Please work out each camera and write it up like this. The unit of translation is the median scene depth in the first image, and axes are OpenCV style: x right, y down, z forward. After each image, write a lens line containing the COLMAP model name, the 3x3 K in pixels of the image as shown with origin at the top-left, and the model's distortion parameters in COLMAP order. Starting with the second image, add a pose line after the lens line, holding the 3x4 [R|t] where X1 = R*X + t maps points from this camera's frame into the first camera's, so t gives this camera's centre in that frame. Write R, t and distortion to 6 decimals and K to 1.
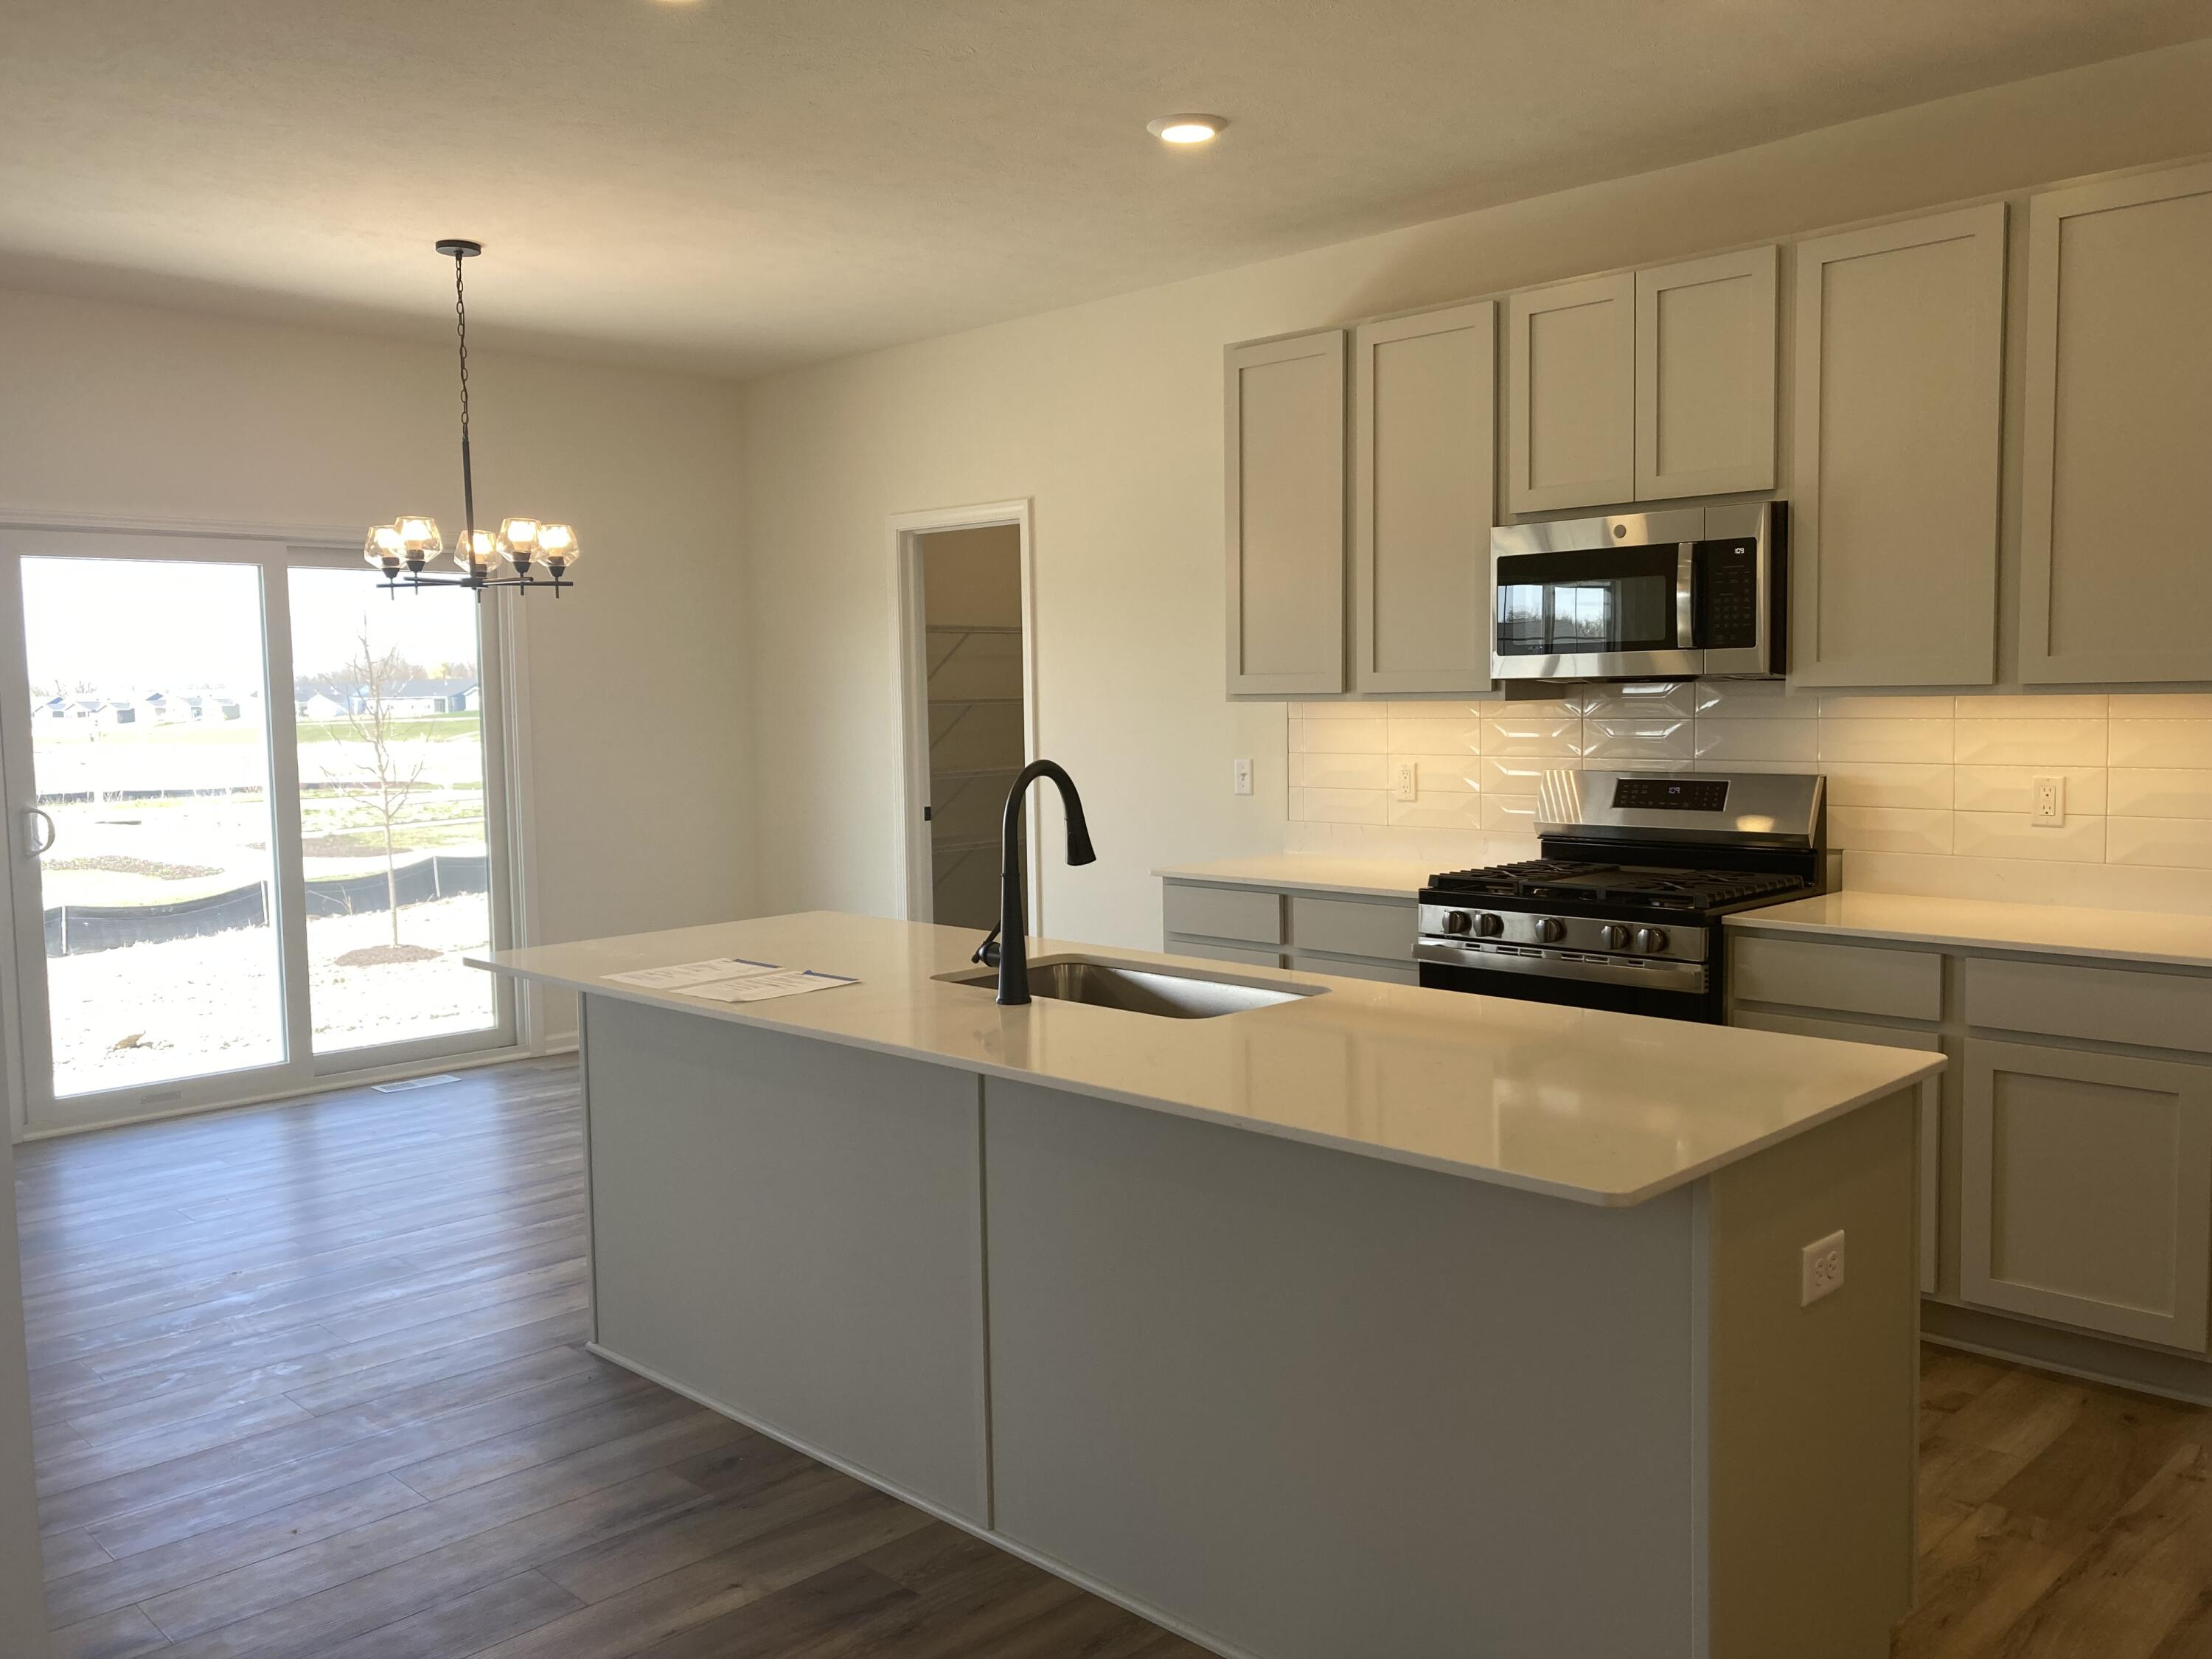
lens RADIAL K [[1842.9, 0, 1106.0], [0, 1842.9, 829.5], [0, 0, 1]] dist [0.077724, -0.002741]
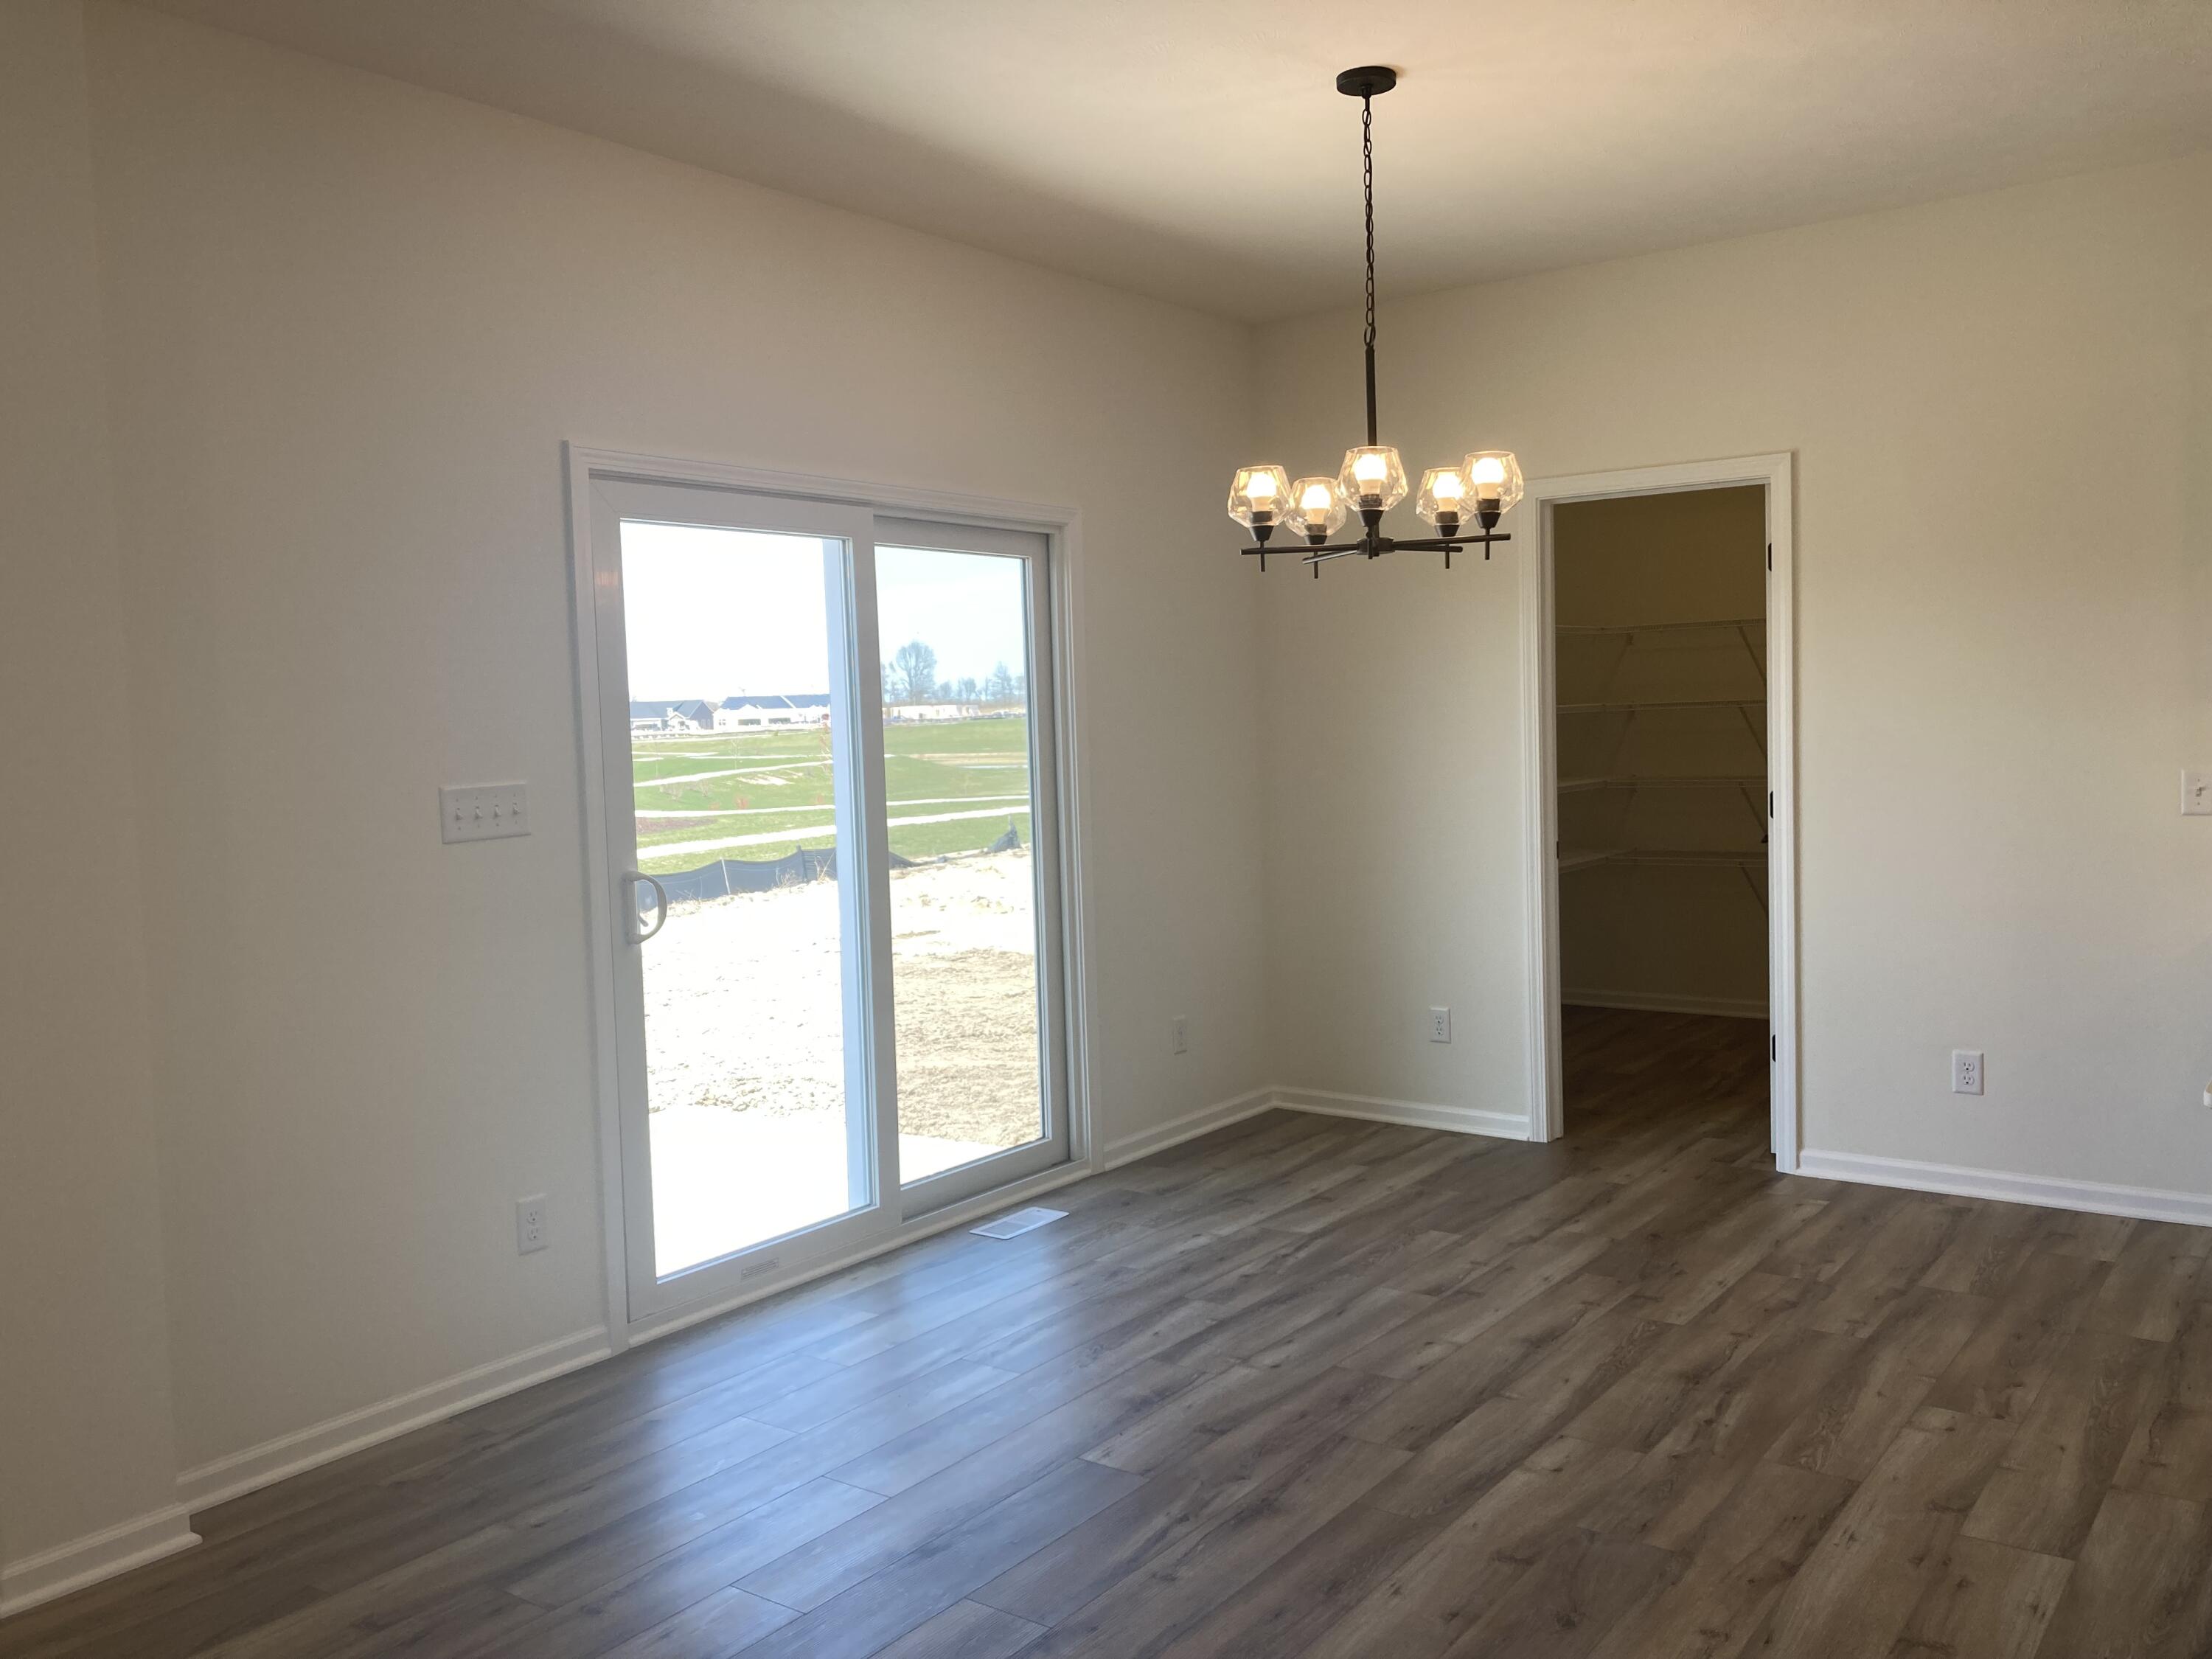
lens RADIAL K [[1802.7, 0, 1106.0], [0, 1802.7, 829.5], [0, 0, 1]] dist [0.029730, -0.004518]
pose [[0.984123, -0.027030, 0.175418, -0.476044], [0.029118, 0.999532, -0.009340, -0.016473], [-0.175084, 0.014299, 0.984450, 0.279380]]
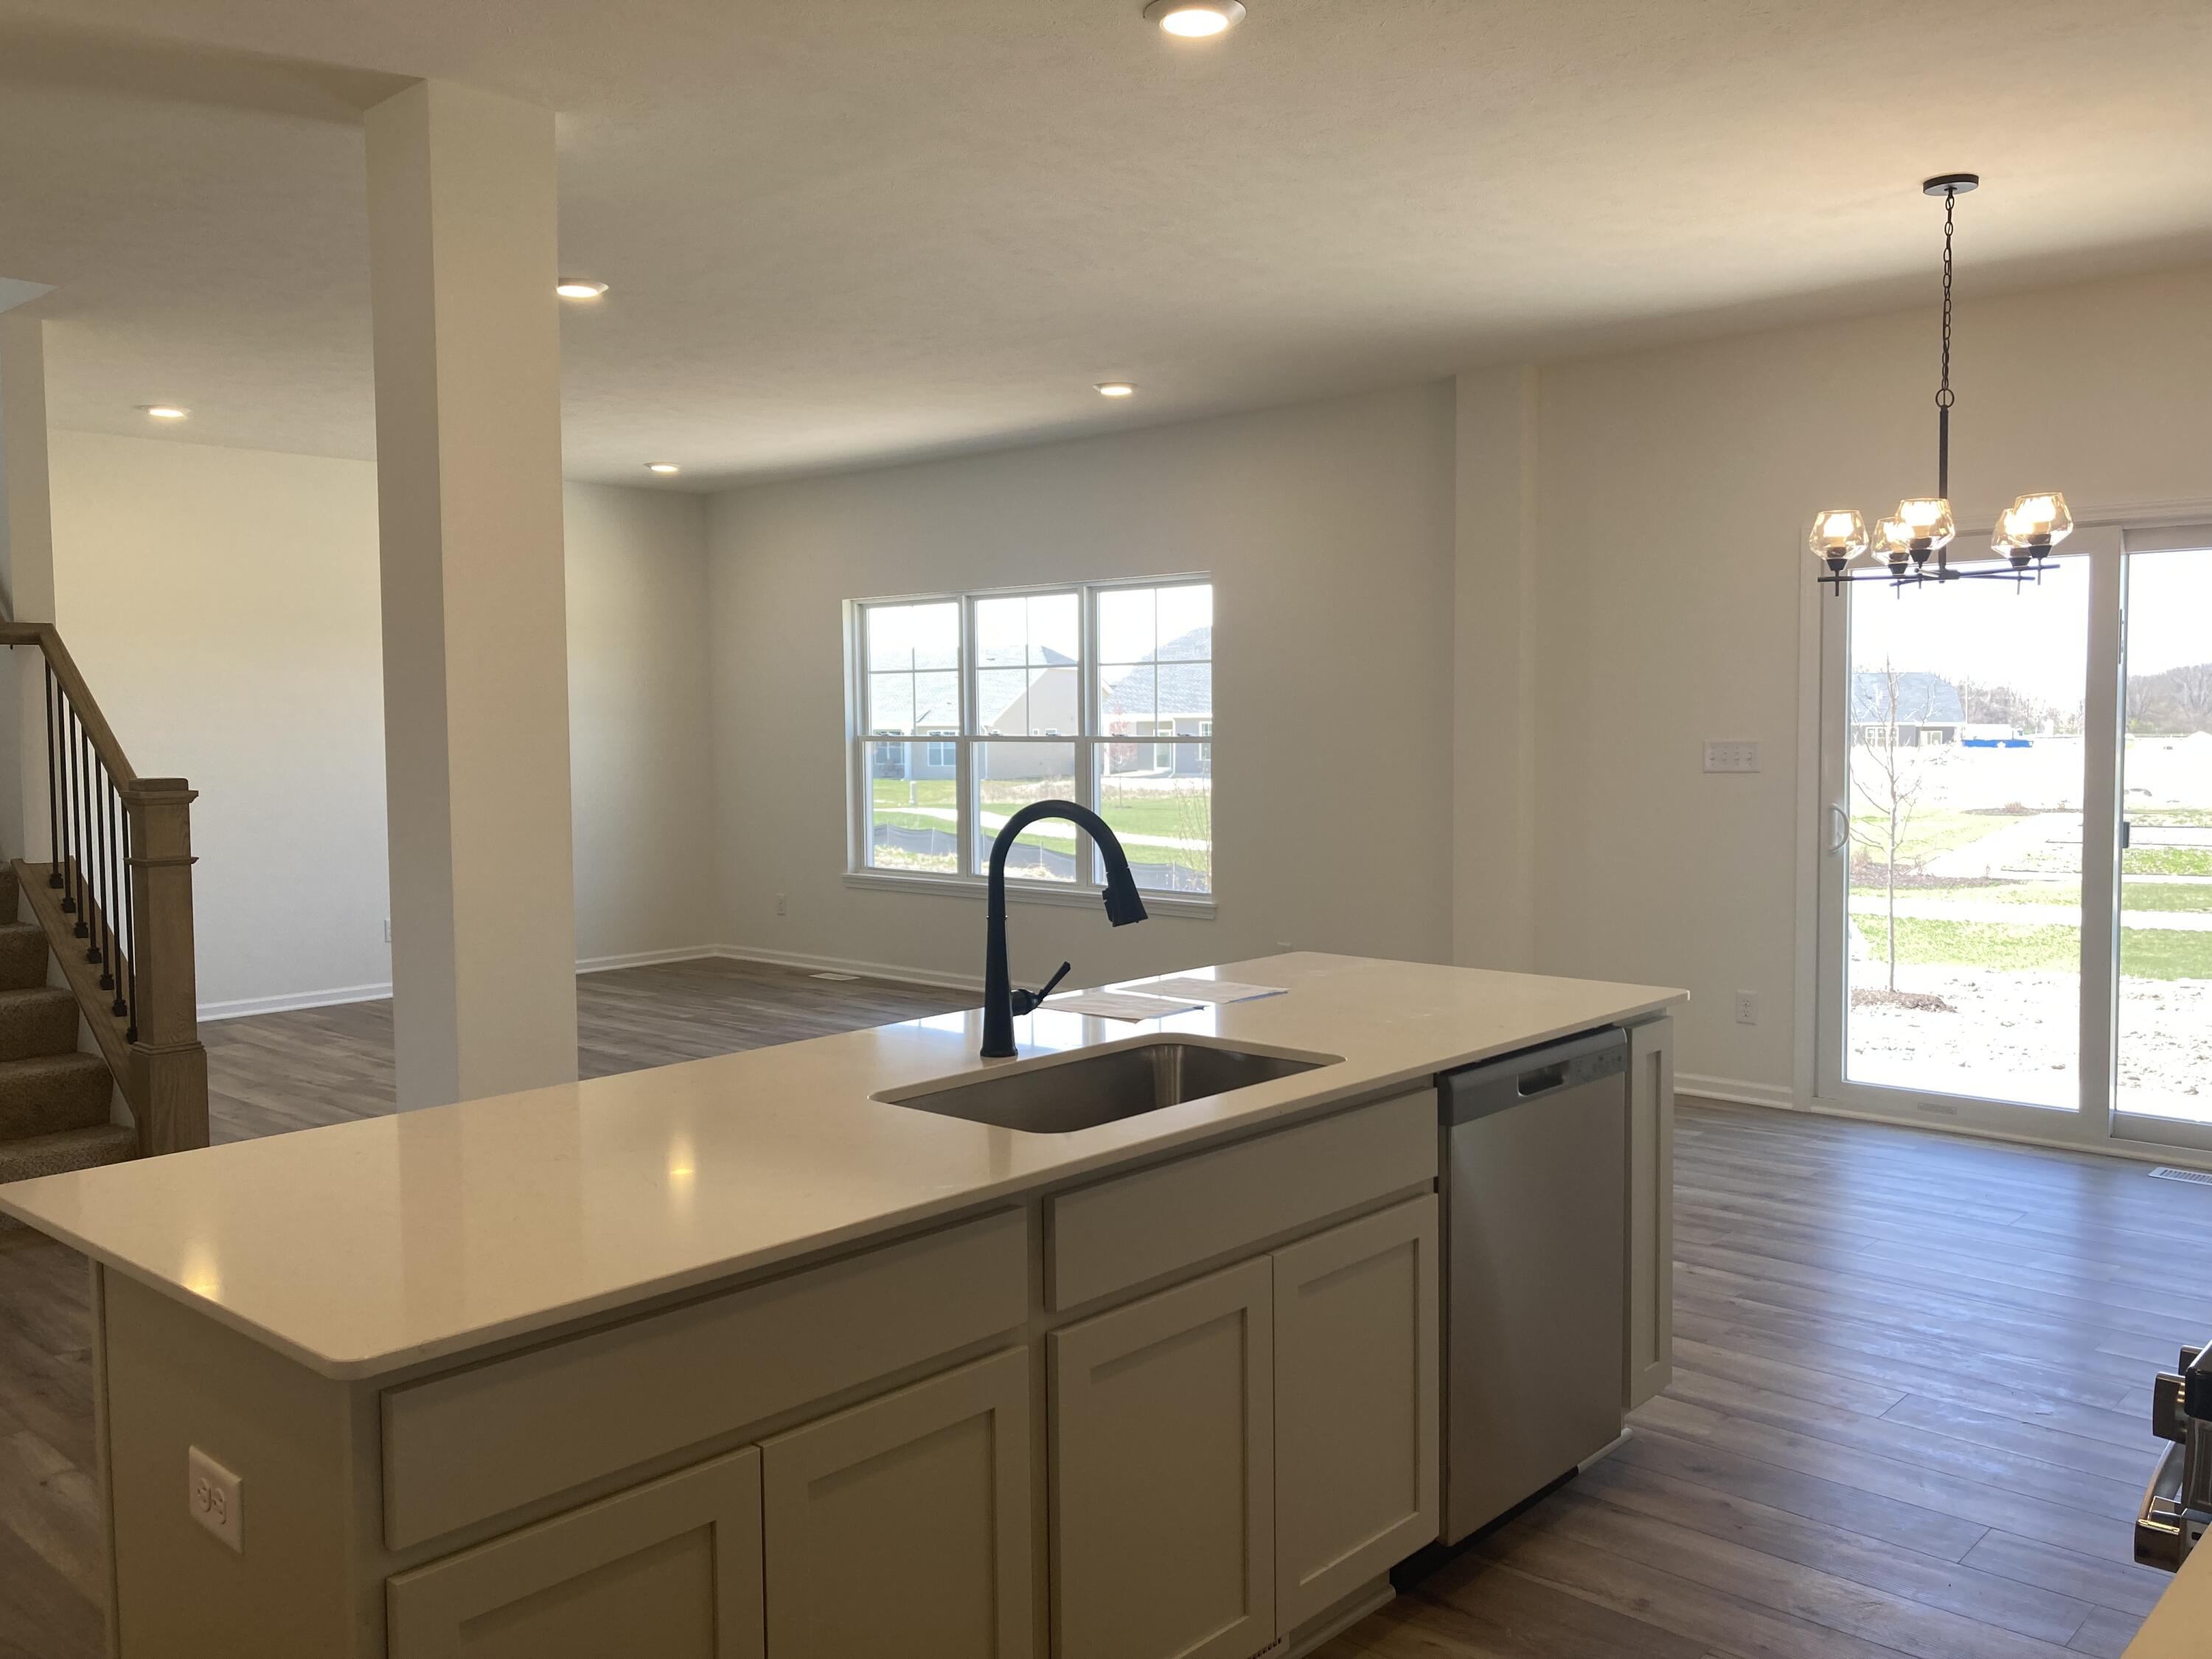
lens RADIAL K [[1842.9, 0, 1106.0], [0, 1842.9, 829.5], [0, 0, 1]] dist [0.077724, -0.002741]
pose [[0.074801, 0.080015, -0.993983, 0.420349], [-0.068071, 0.994860, 0.074964, -0.046110], [0.994872, 0.062054, 0.079863, 0.468769]]
